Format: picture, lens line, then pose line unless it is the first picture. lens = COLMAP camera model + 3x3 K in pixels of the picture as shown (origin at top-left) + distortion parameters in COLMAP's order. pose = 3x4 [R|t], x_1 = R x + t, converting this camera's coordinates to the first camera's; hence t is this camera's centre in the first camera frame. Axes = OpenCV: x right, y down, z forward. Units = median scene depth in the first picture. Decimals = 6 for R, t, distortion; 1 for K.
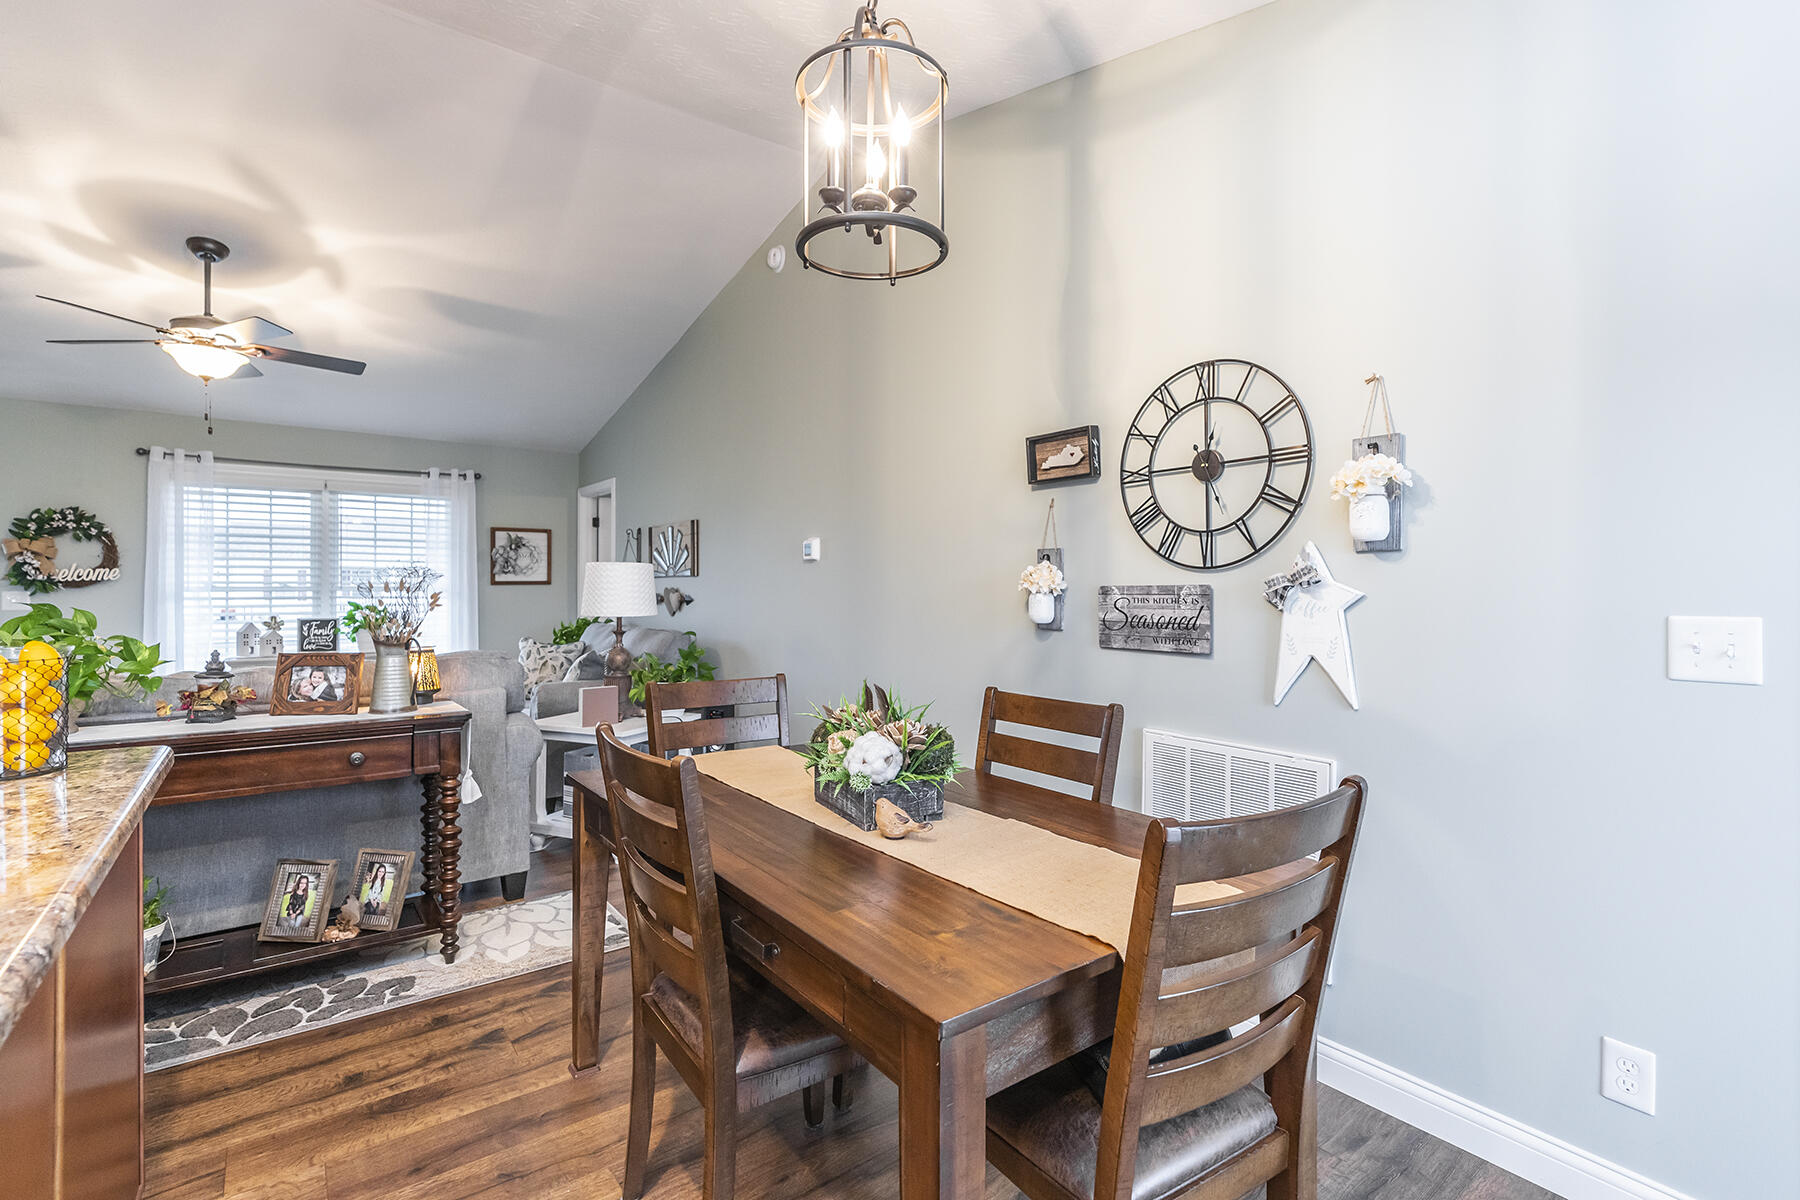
lens RADIAL K [[820.5, 0, 900.1], [0, 820.5, 587.8], [0, 0, 1]] dist [0.000991, -0.000305]
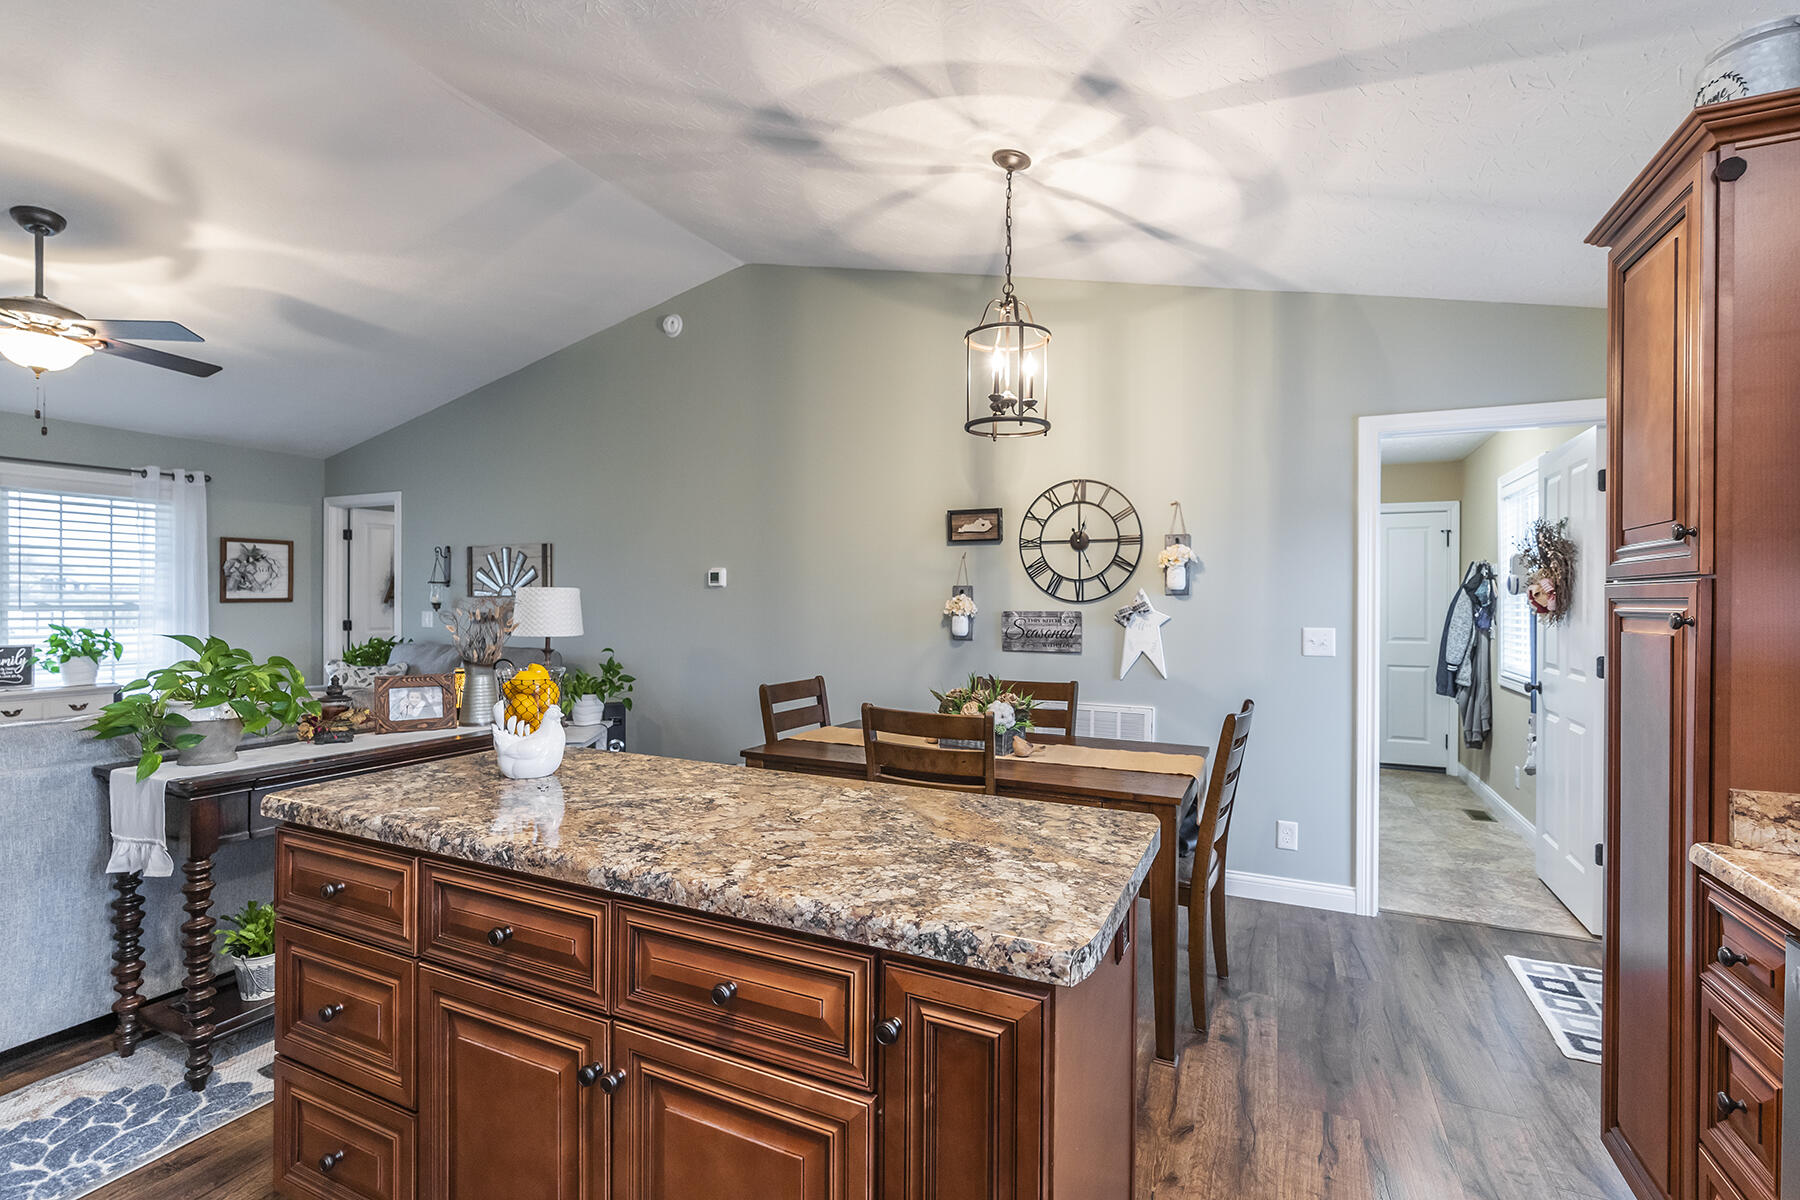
lens RADIAL K [[820.5, 0, 893.5], [0, 820.5, 604.5], [0, 0, 1]] dist [0.000991, -0.000305]
pose [[0.882656, -0.001049, 0.470018, -0.670025], [-0.003372, 0.999958, 0.008564, -0.027607], [-0.470007, -0.009144, 0.882615, -0.277108]]
